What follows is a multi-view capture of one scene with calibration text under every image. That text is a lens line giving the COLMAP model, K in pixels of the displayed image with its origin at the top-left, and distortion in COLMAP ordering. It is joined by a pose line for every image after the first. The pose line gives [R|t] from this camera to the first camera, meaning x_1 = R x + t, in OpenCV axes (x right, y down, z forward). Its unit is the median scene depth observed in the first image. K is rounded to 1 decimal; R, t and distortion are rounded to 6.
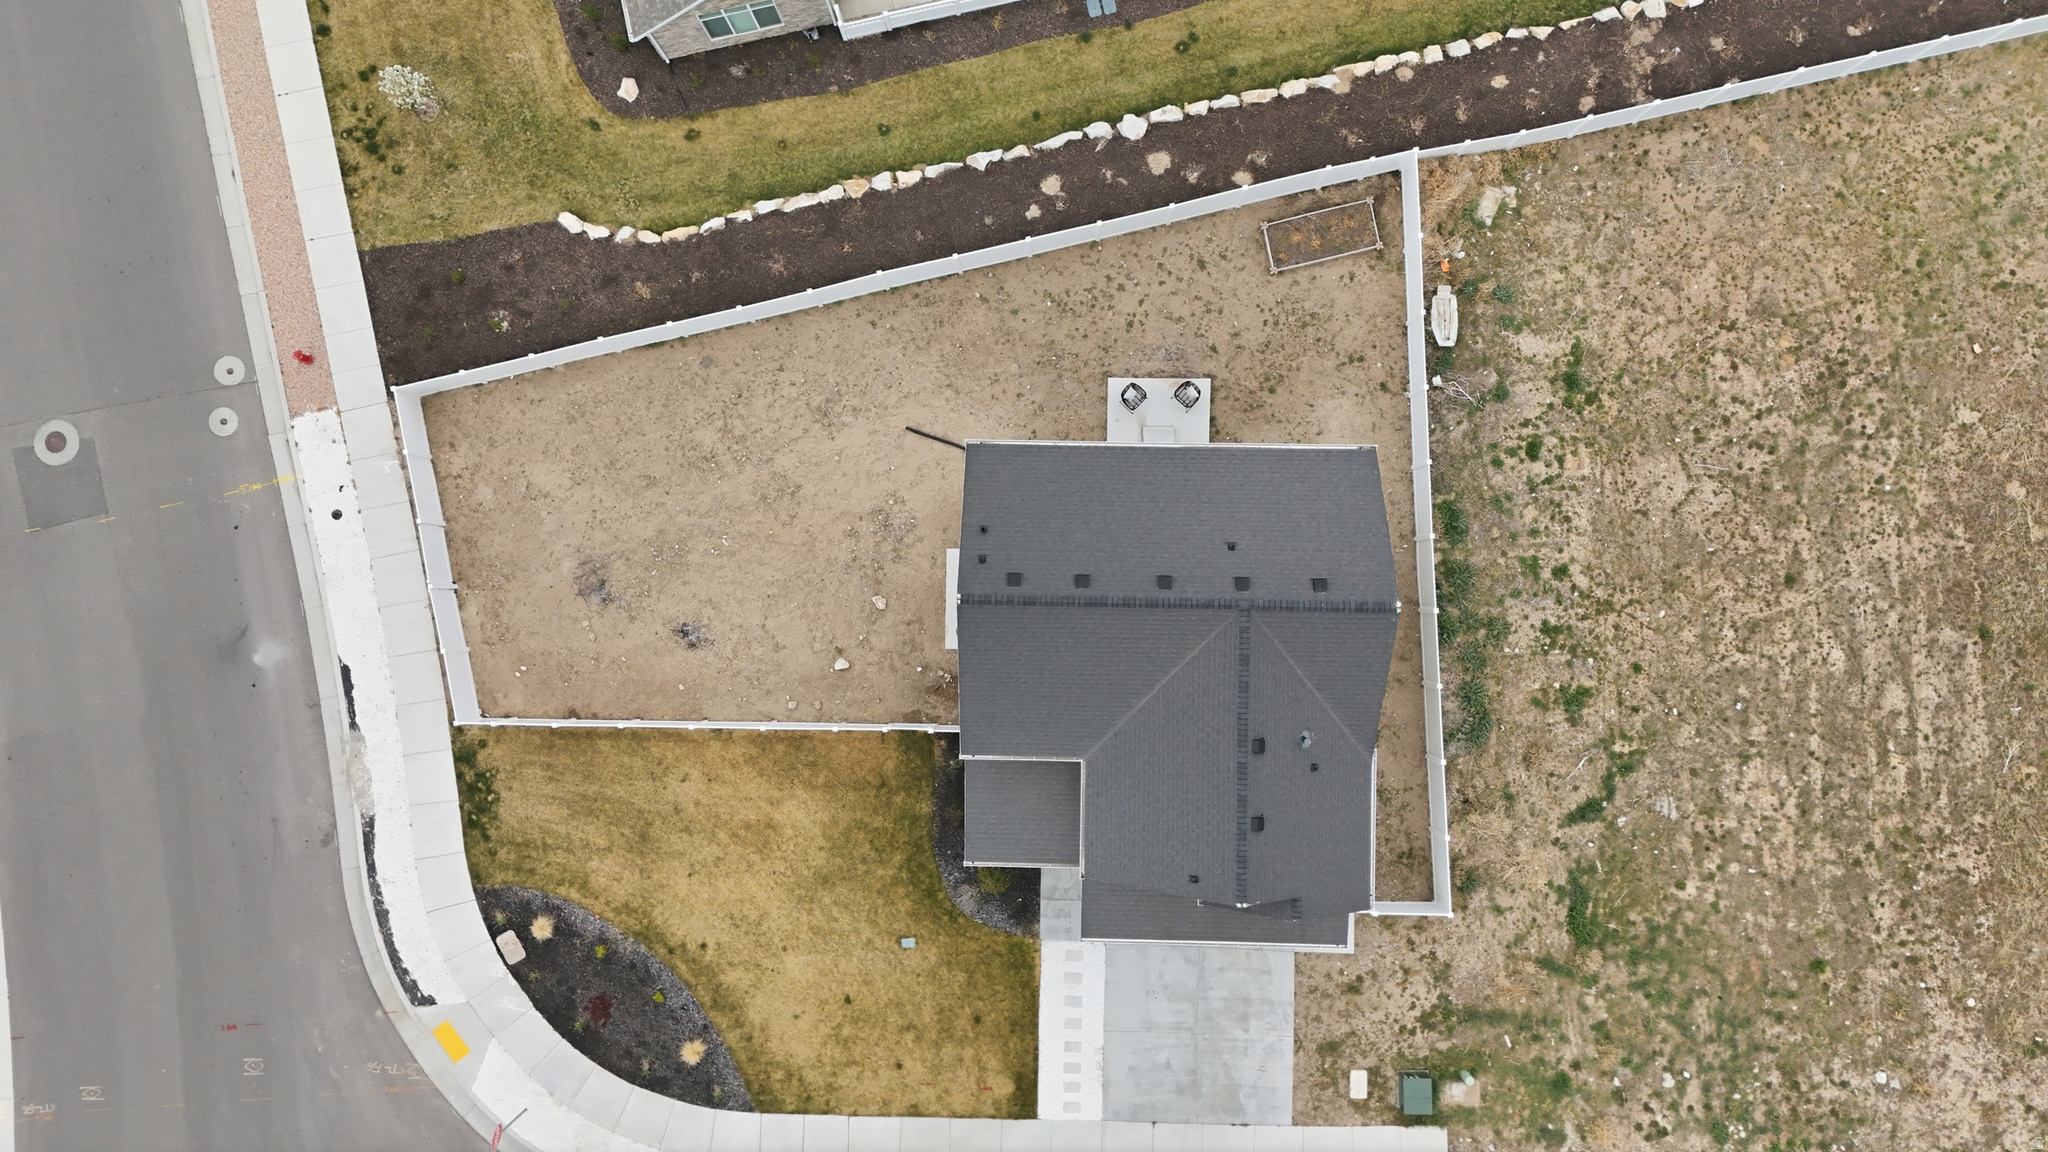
lens RADIAL K [[1504.9, 0, 1019.4], [0, 1504.9, 574.9], [0, 0, 1]] dist [0.074908, -0.067753]
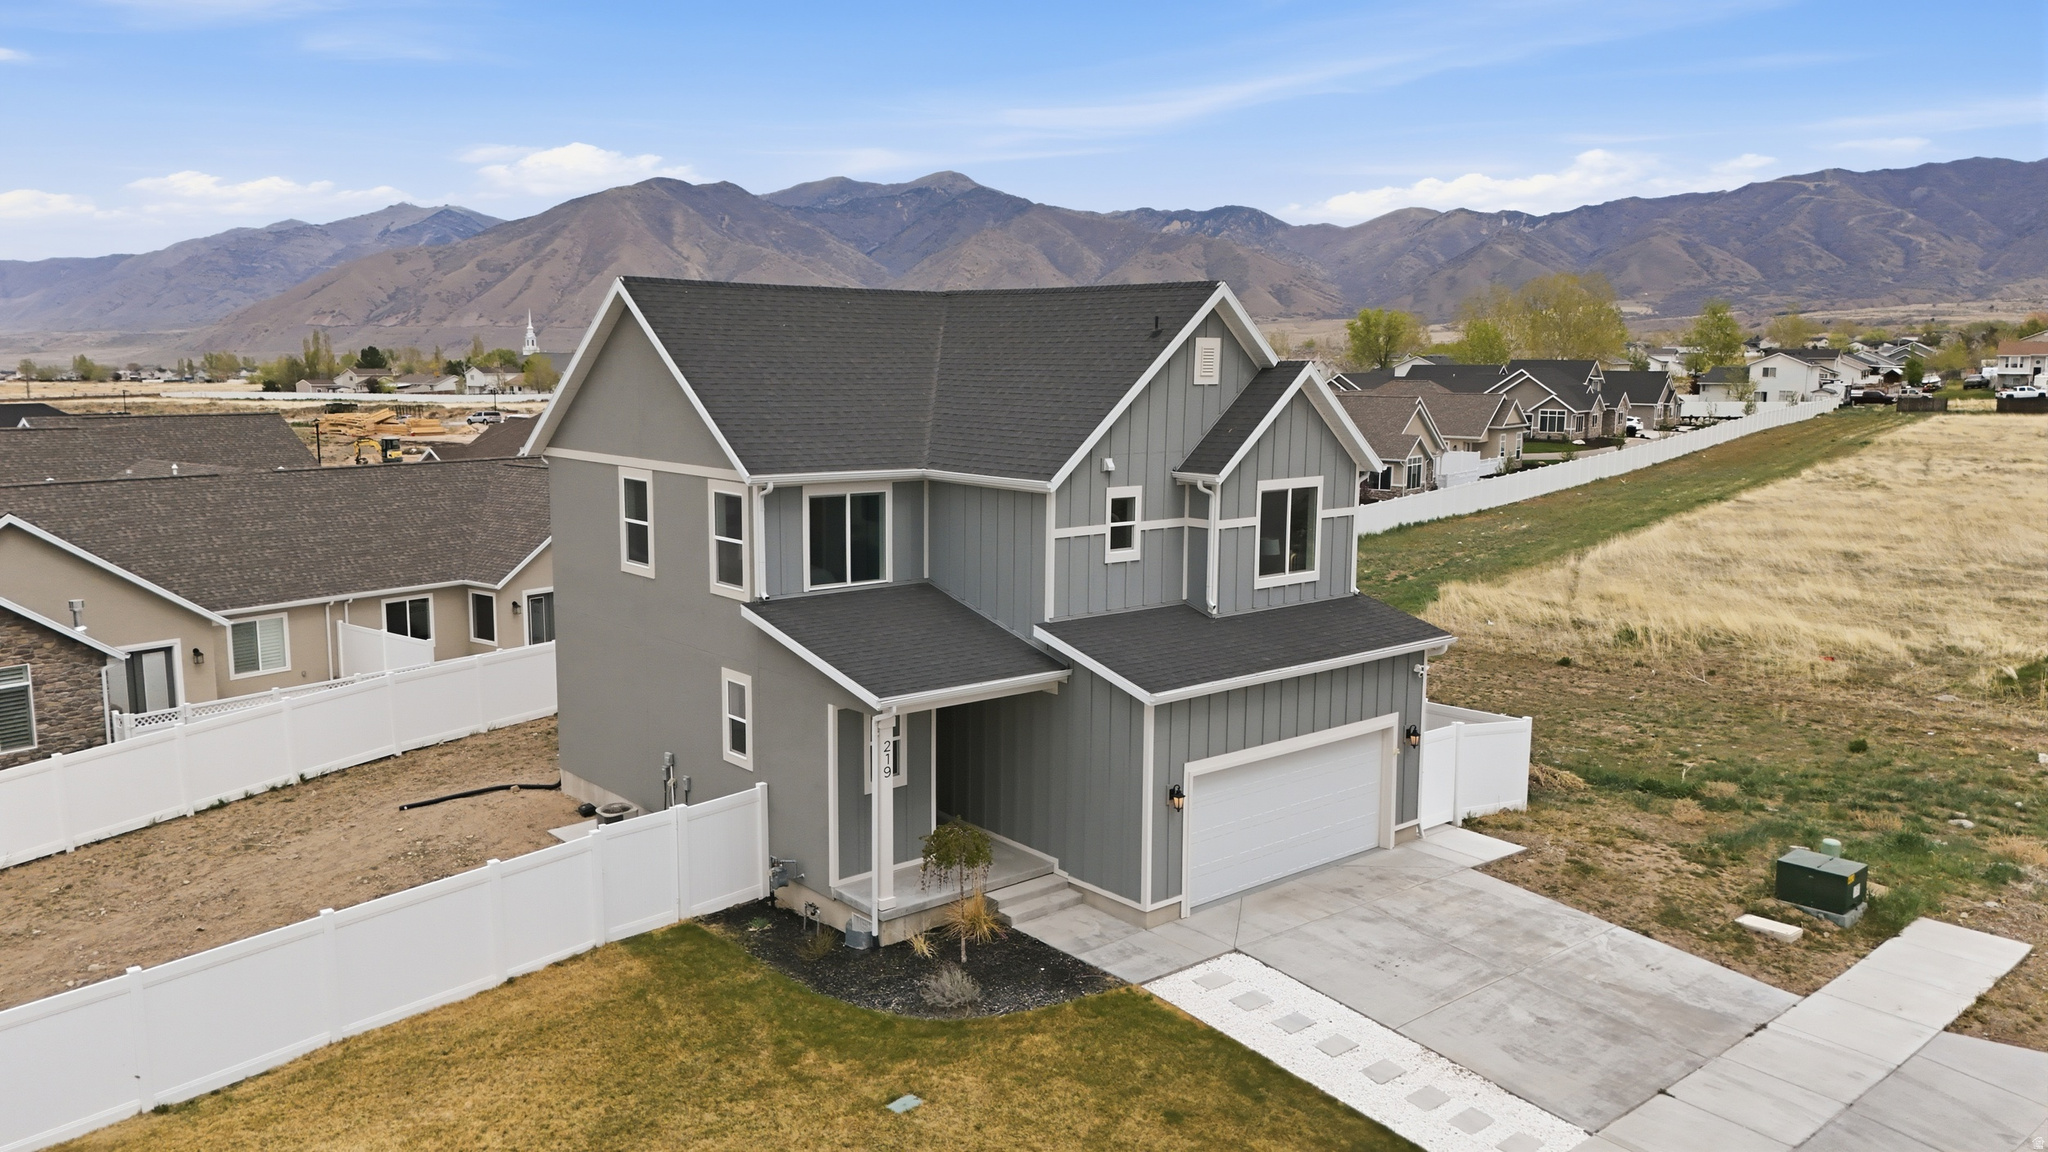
lens RADIAL K [[1504.9, 0, 1022.5], [0, 1504.9, 587.6], [0, 0, 1]] dist [0.074908, -0.067753]
pose [[0.744664, -0.079710, 0.662663, -0.294053], [0.666950, 0.126872, -0.734221, 0.526344], [-0.025548, 0.988711, 0.147640, 0.810072]]
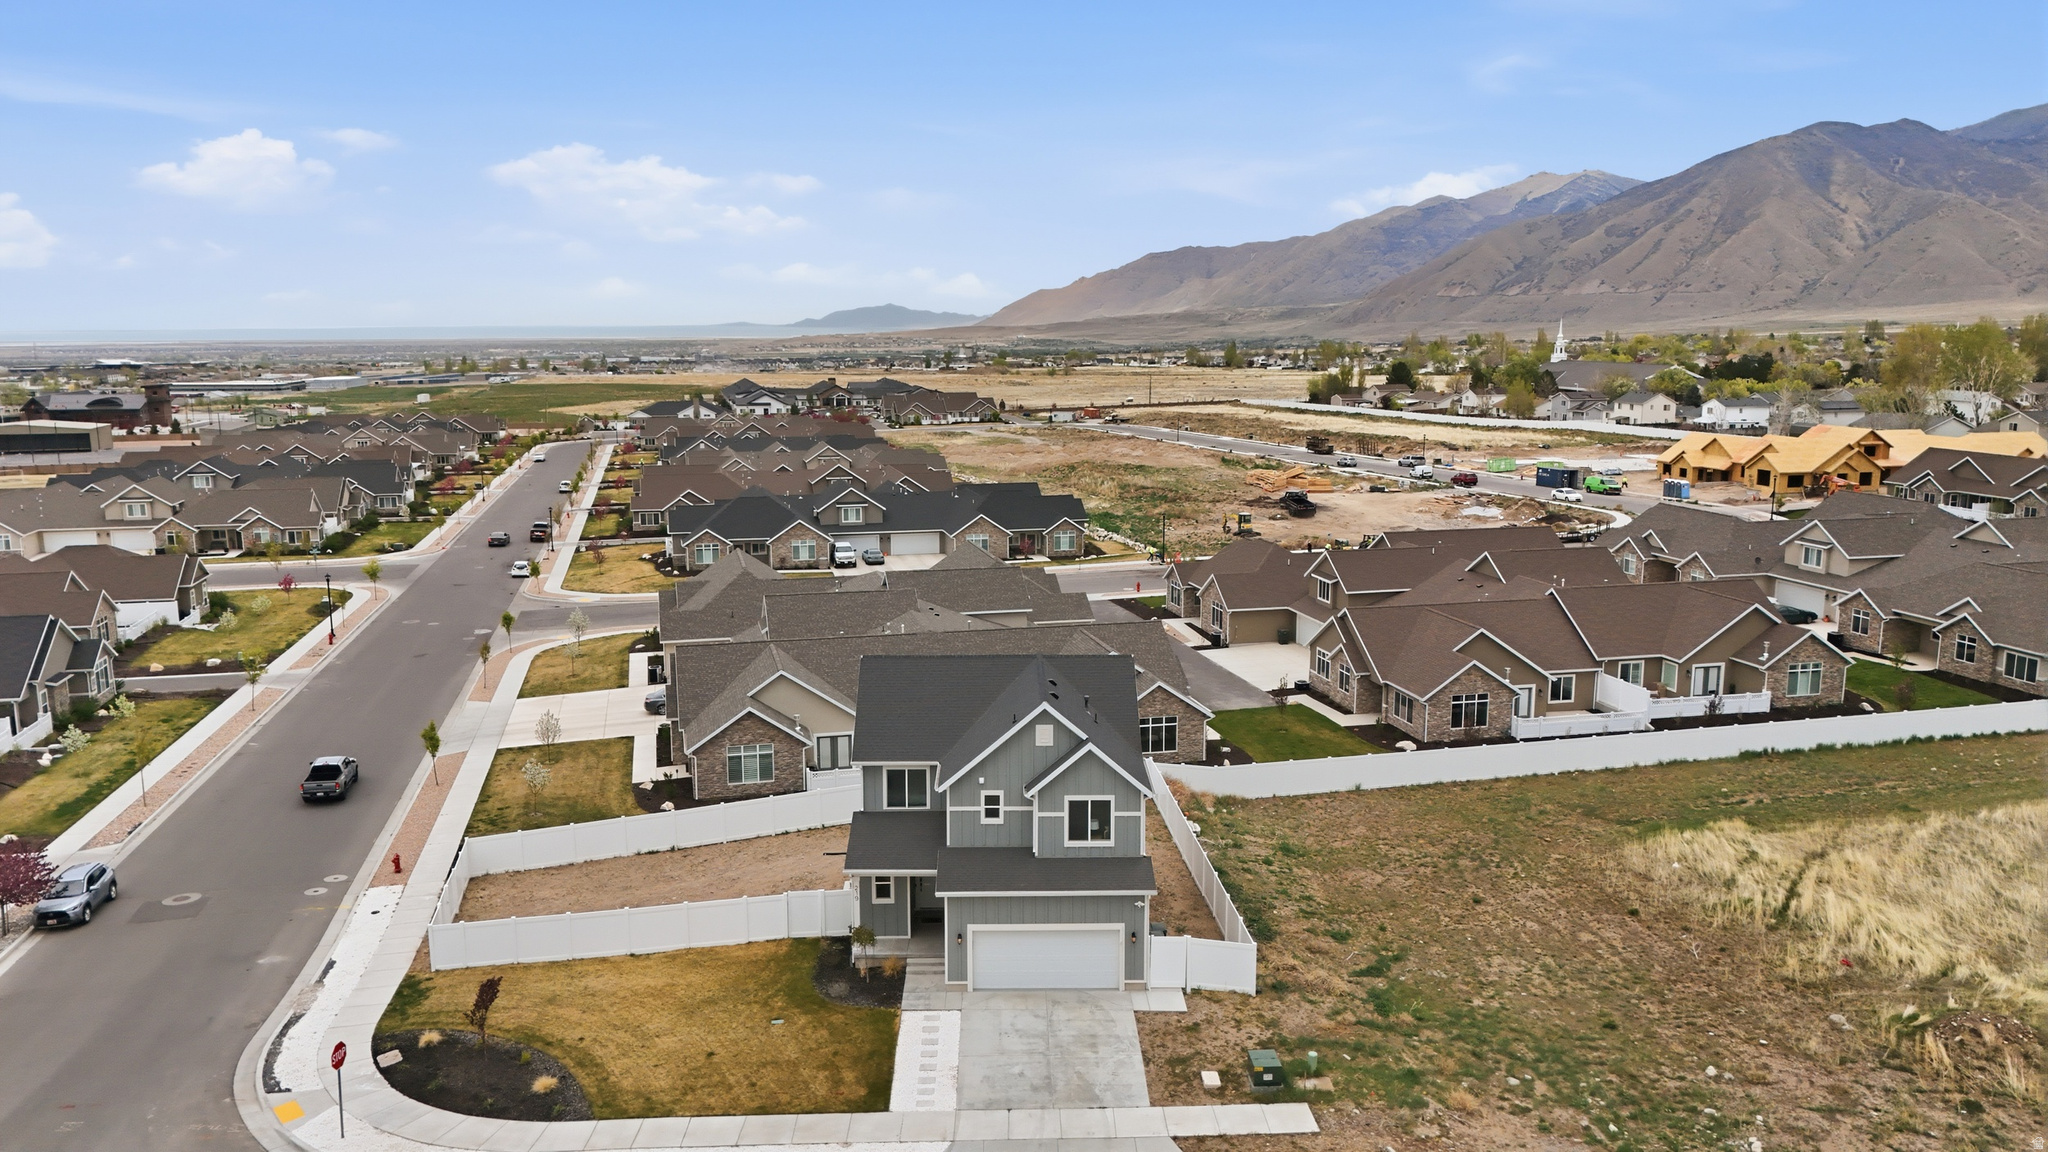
lens RADIAL K [[1504.9, 0, 1022.7], [0, 1504.9, 565.8], [0, 0, 1]] dist [0.074908, -0.067753]
pose [[0.999402, 0.009682, 0.033185, 0.061398], [0.031038, 0.171321, -0.984726, 1.250510], [-0.015219, 0.985168, 0.170918, 0.491350]]
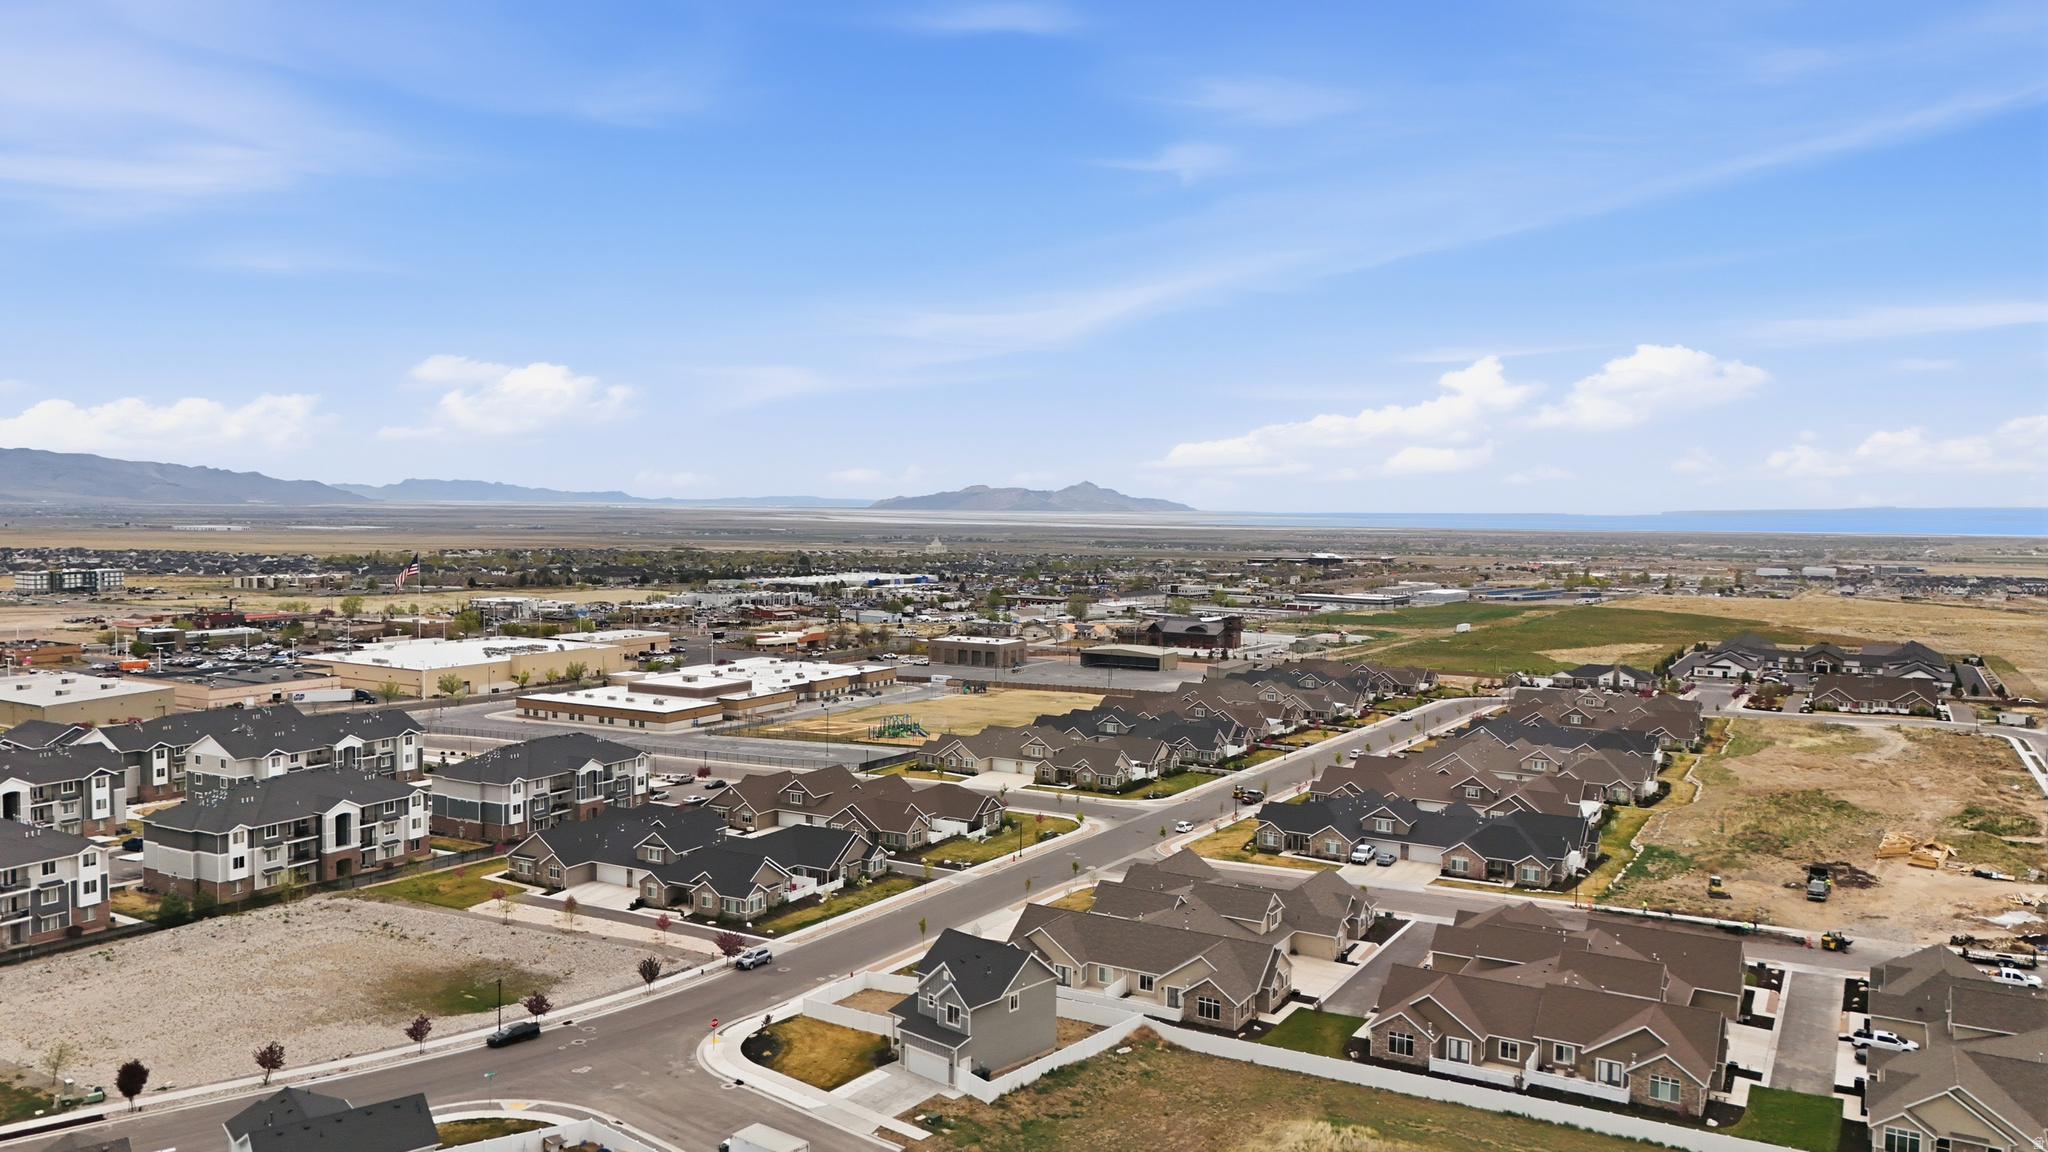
lens RADIAL K [[1504.9, 0, 1028.7], [0, 1504.9, 577.1], [0, 0, 1]] dist [0.074908, -0.067753]
pose [[0.753963, 0.062863, -0.653902, 2.022890], [-0.656572, 0.039883, -0.753208, 2.152746], [-0.021270, 0.997225, 0.071345, -0.134835]]
